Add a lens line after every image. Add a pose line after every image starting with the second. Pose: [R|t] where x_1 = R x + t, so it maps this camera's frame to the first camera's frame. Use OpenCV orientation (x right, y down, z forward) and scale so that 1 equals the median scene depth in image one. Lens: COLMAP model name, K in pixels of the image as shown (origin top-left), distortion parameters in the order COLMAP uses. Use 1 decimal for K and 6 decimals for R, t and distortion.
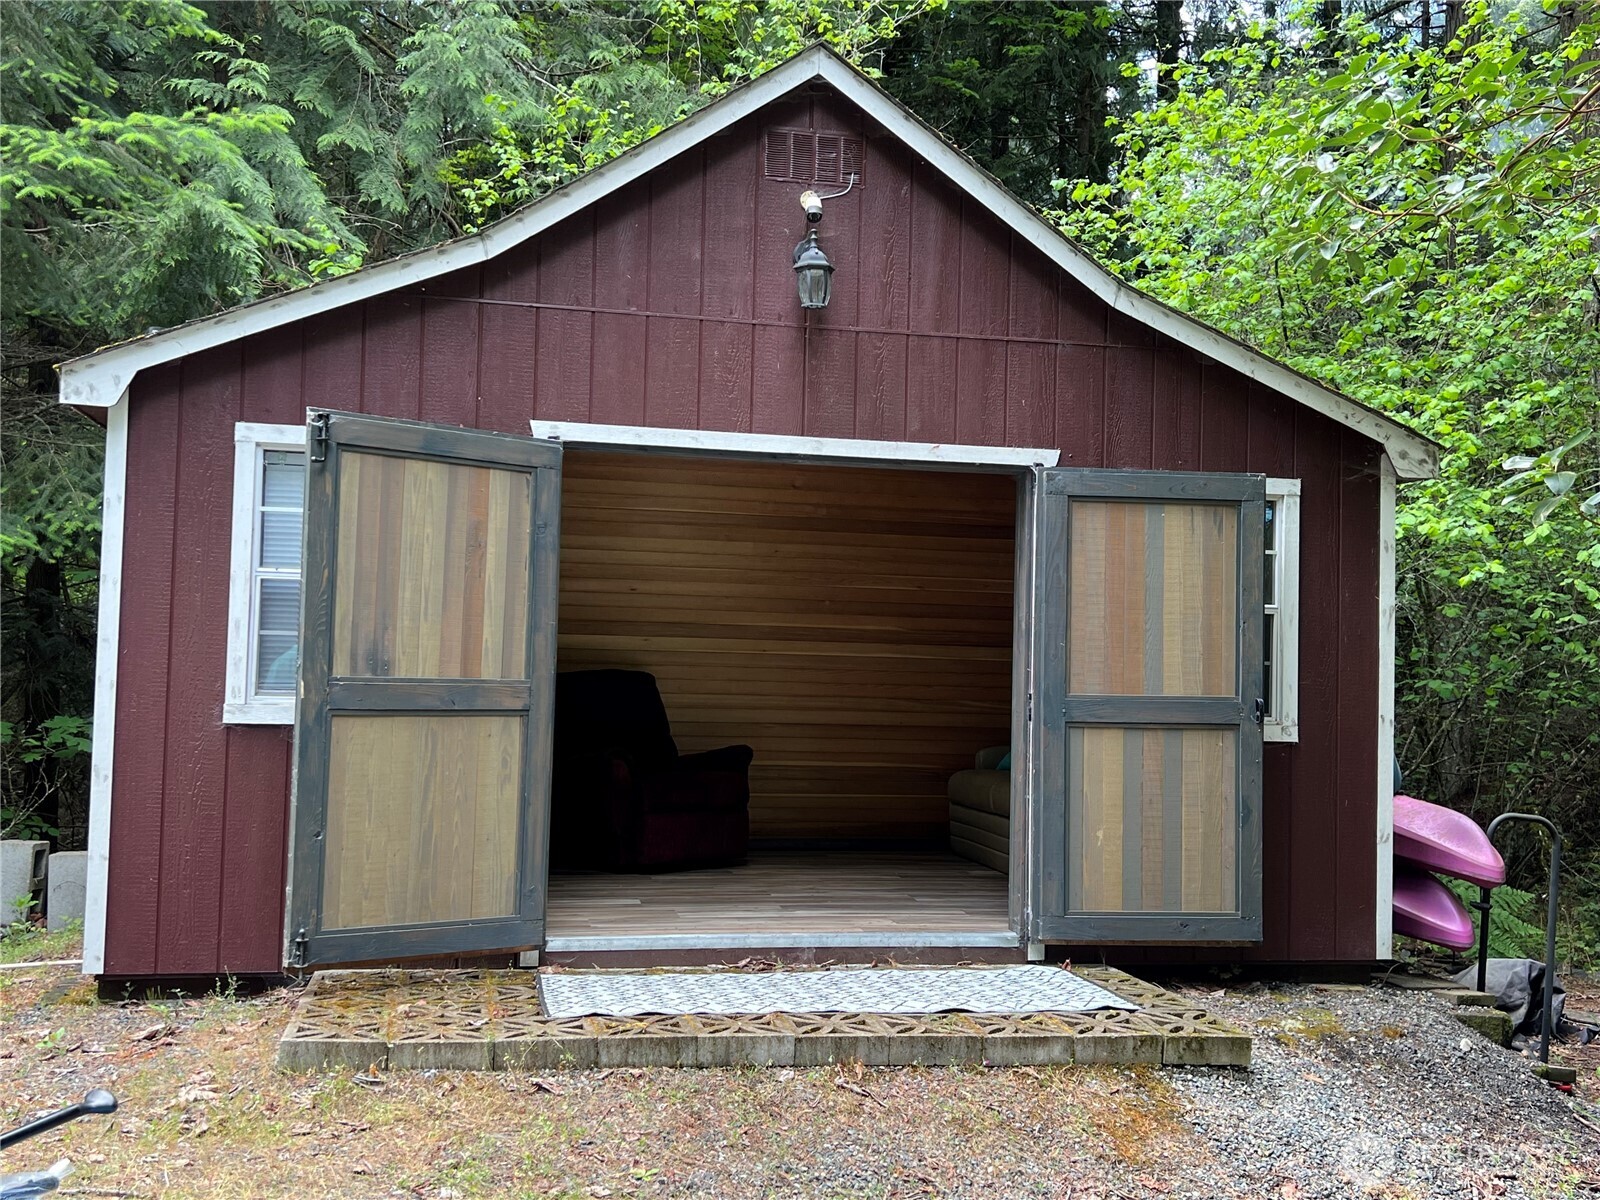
lens RADIAL K [[1604.1, 0, 794.6], [0, 1604.1, 600.6], [0, 0, 1]] dist [0.067511, -0.203846]
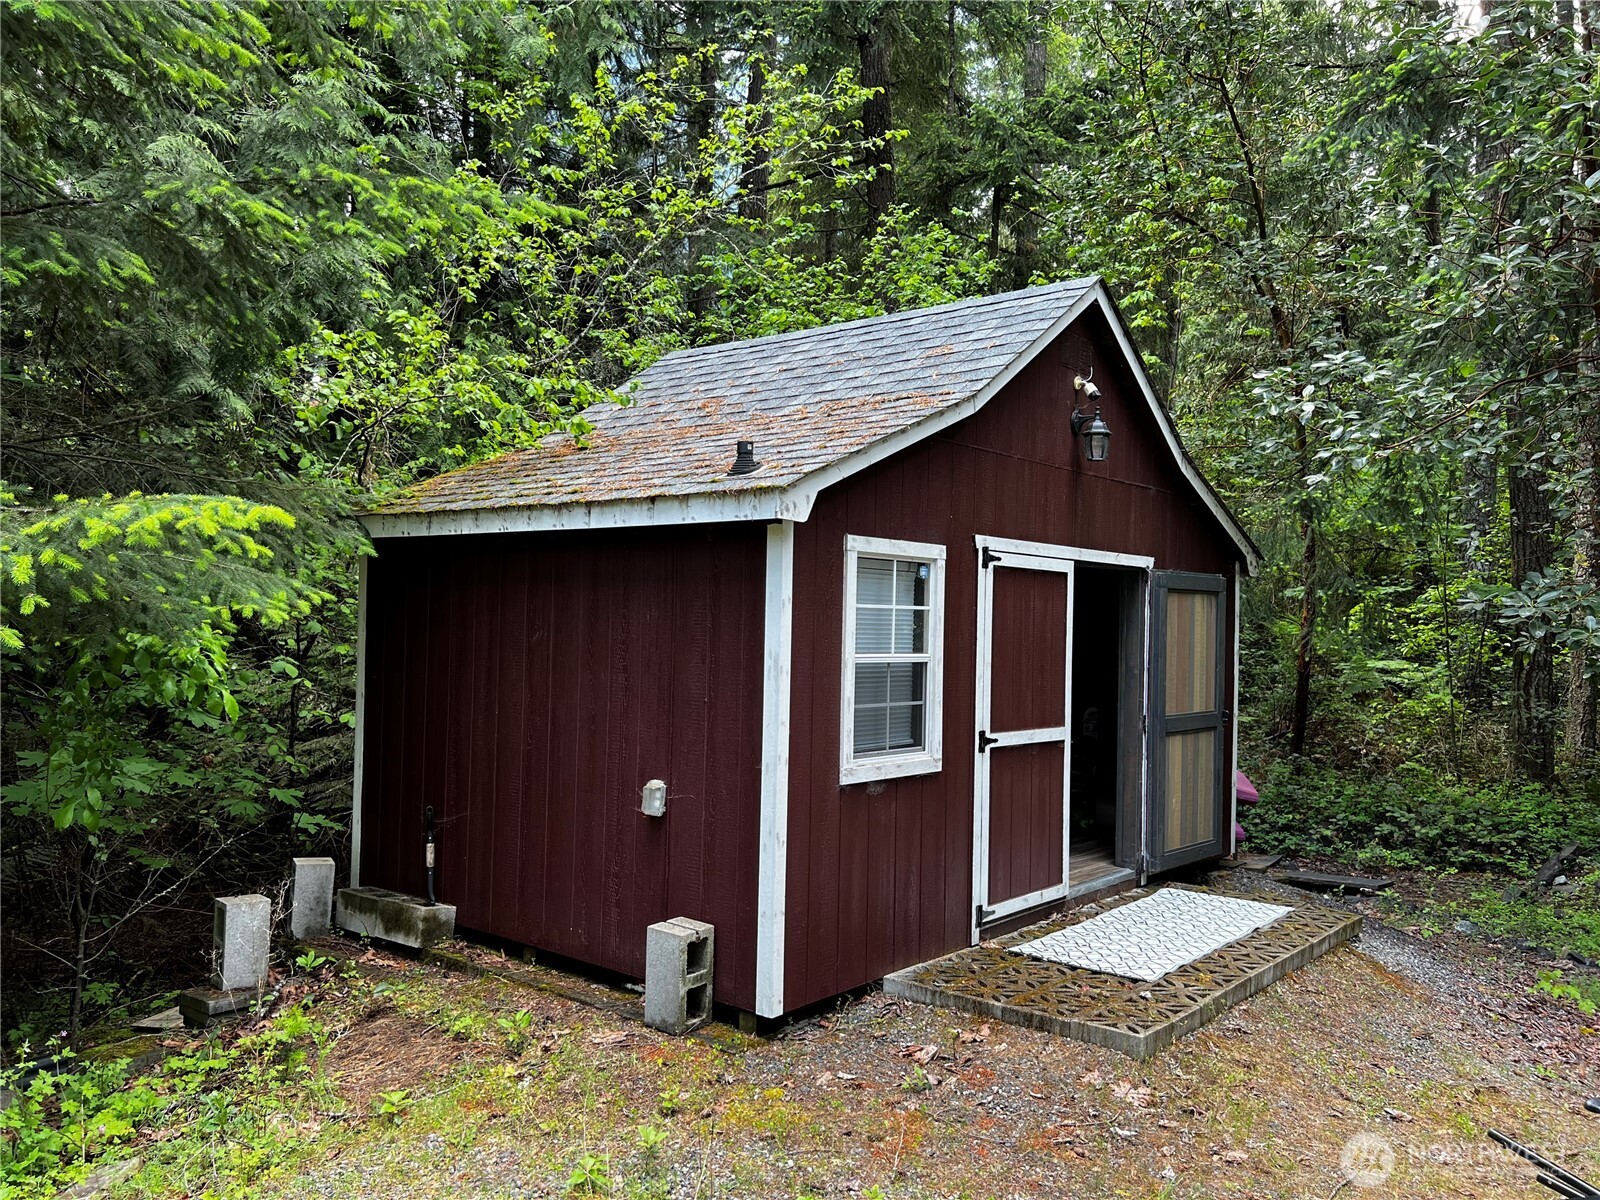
lens RADIAL K [[1230.9, 0, 785.3], [0, 1230.9, 602.3], [0, 0, 1]] dist [0.006593, -0.008366]
pose [[0.794041, 0.002267, 0.607860, -0.904349], [-0.028590, 0.999026, 0.033621, -0.086301], [-0.607192, -0.044075, 0.793332, 0.291232]]
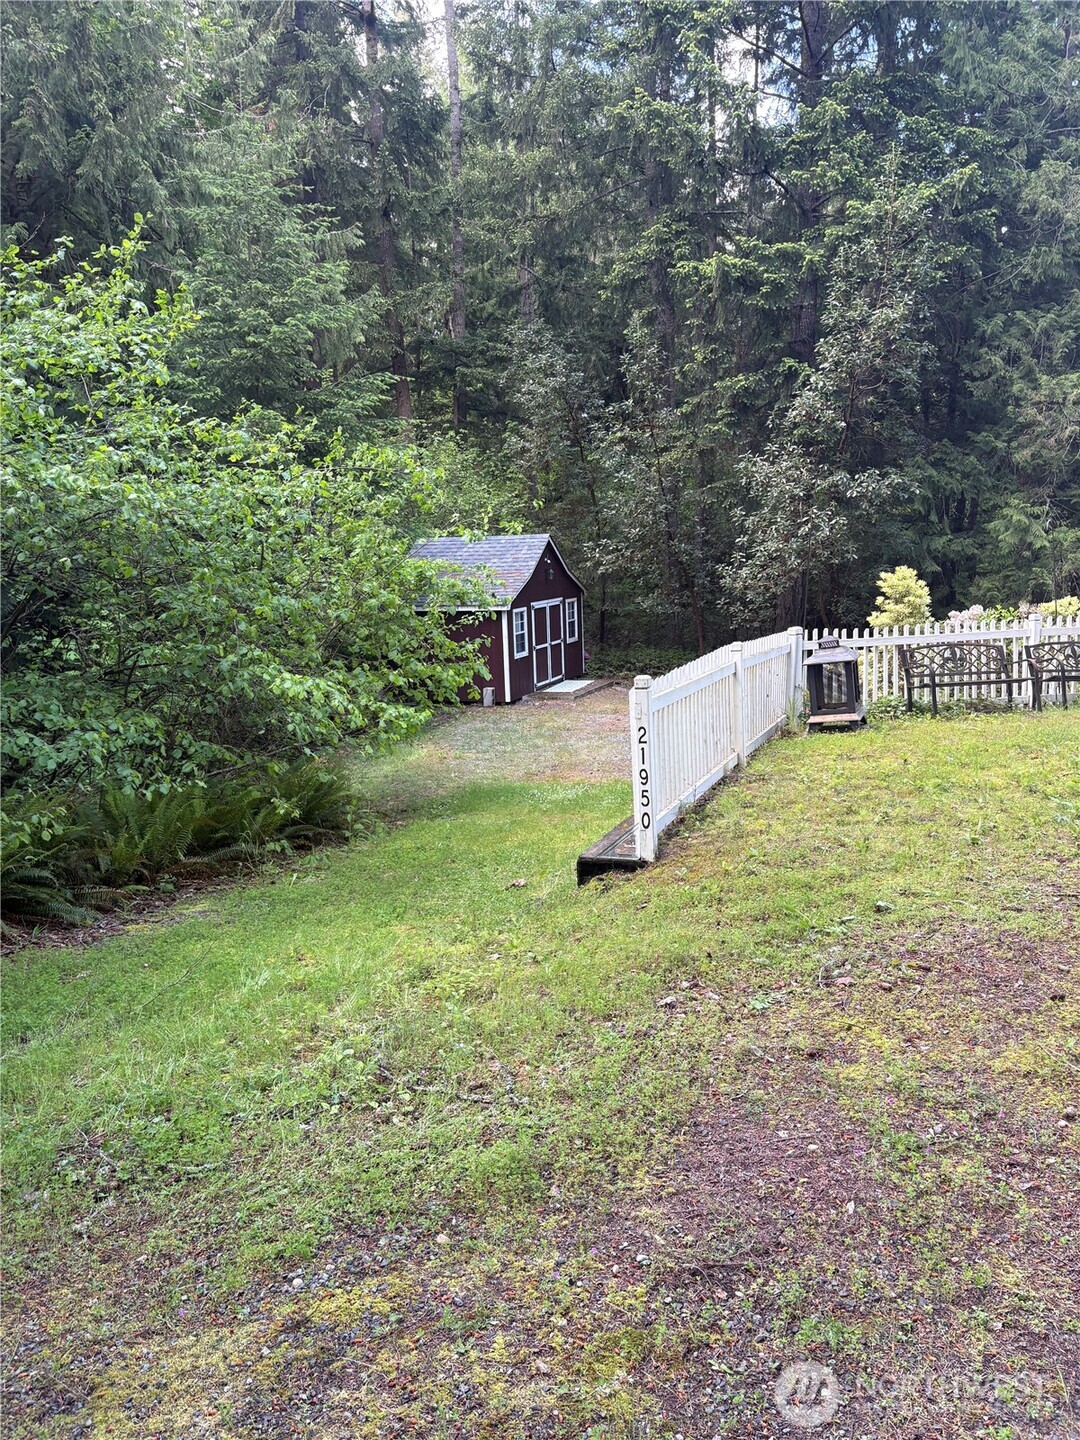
lens RADIAL K [[1095.6, 0, 545.8], [0, 1095.6, 724.5], [0, 0, 1]] dist [0.035191, -0.038749]
pose [[0.549466, -0.179456, 0.816016, -3.571484], [-0.001360, 0.976468, 0.215659, -0.556216], [-0.835515, -0.119607, 0.536292, -1.301115]]
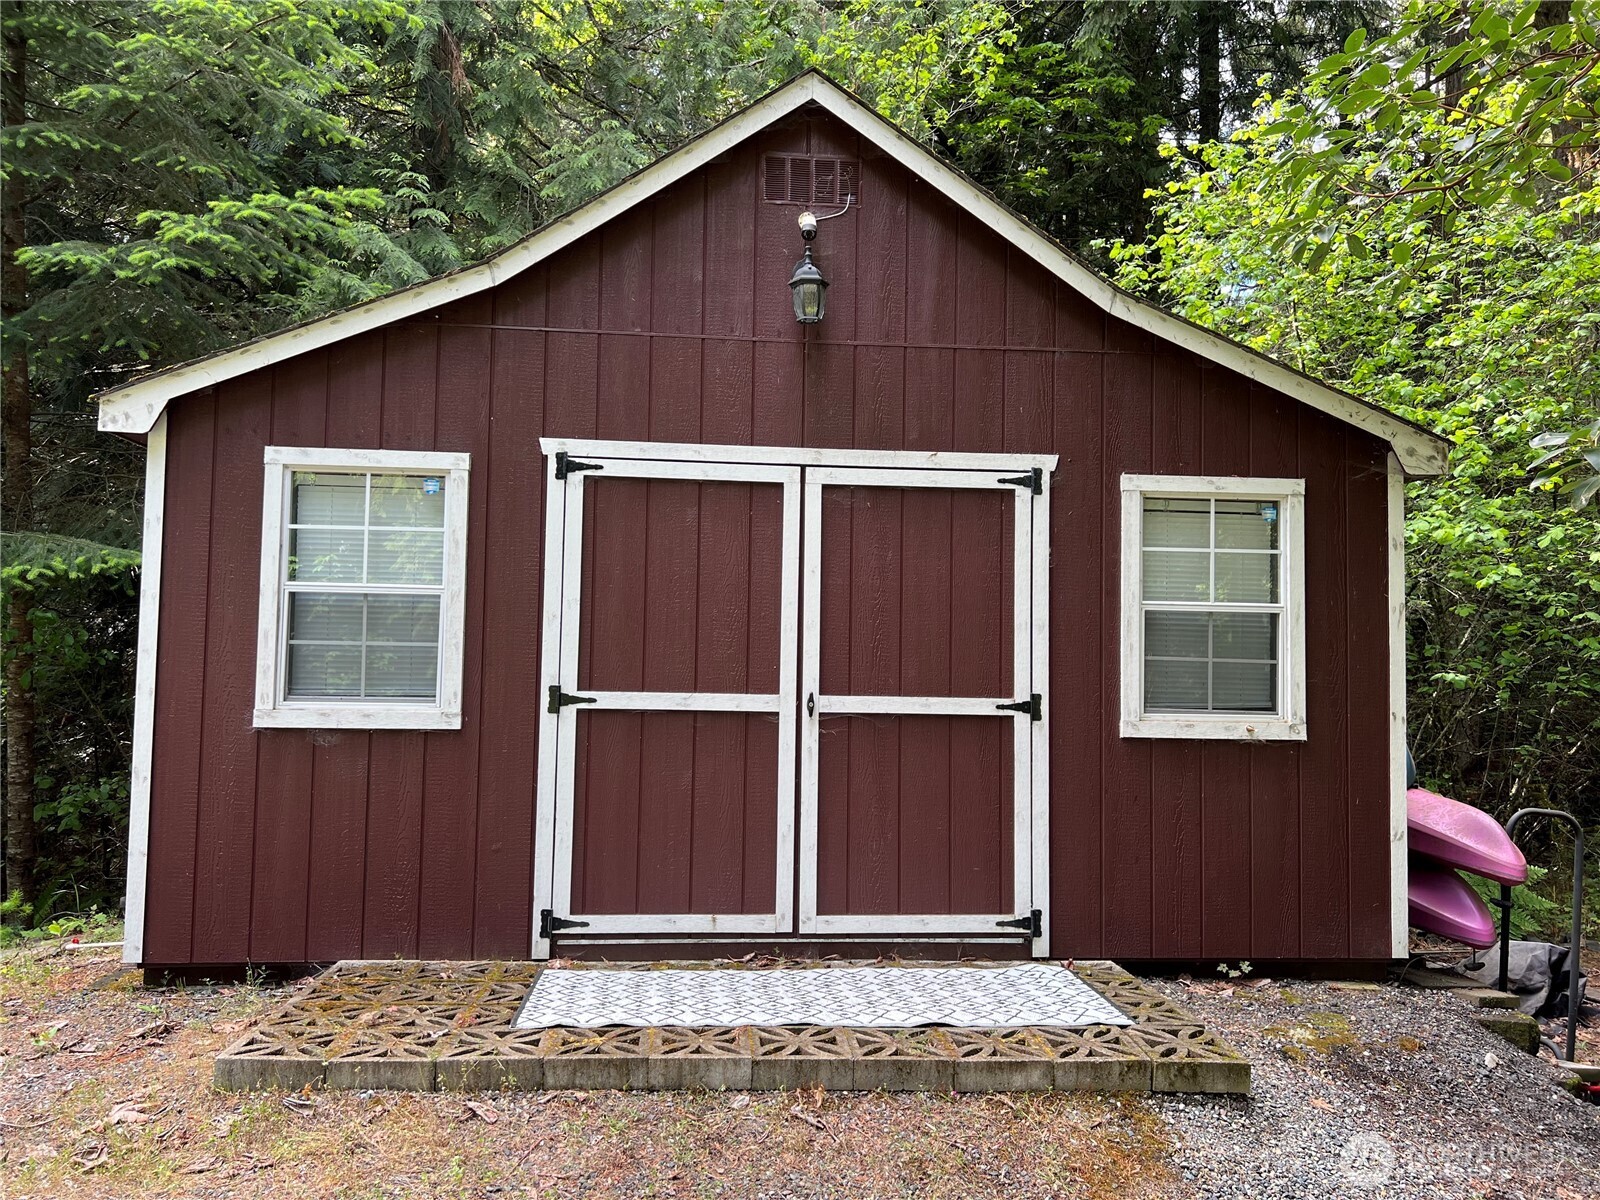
lens RADIAL K [[1230.9, 0, 785.3], [0, 1230.9, 602.3], [0, 0, 1]] dist [0.006593, -0.008366]
pose [[0.993466, -0.013896, -0.113284, 0.085189], [0.012768, 0.999861, -0.010681, 0.006113], [0.113416, 0.009165, 0.993505, 0.218874]]
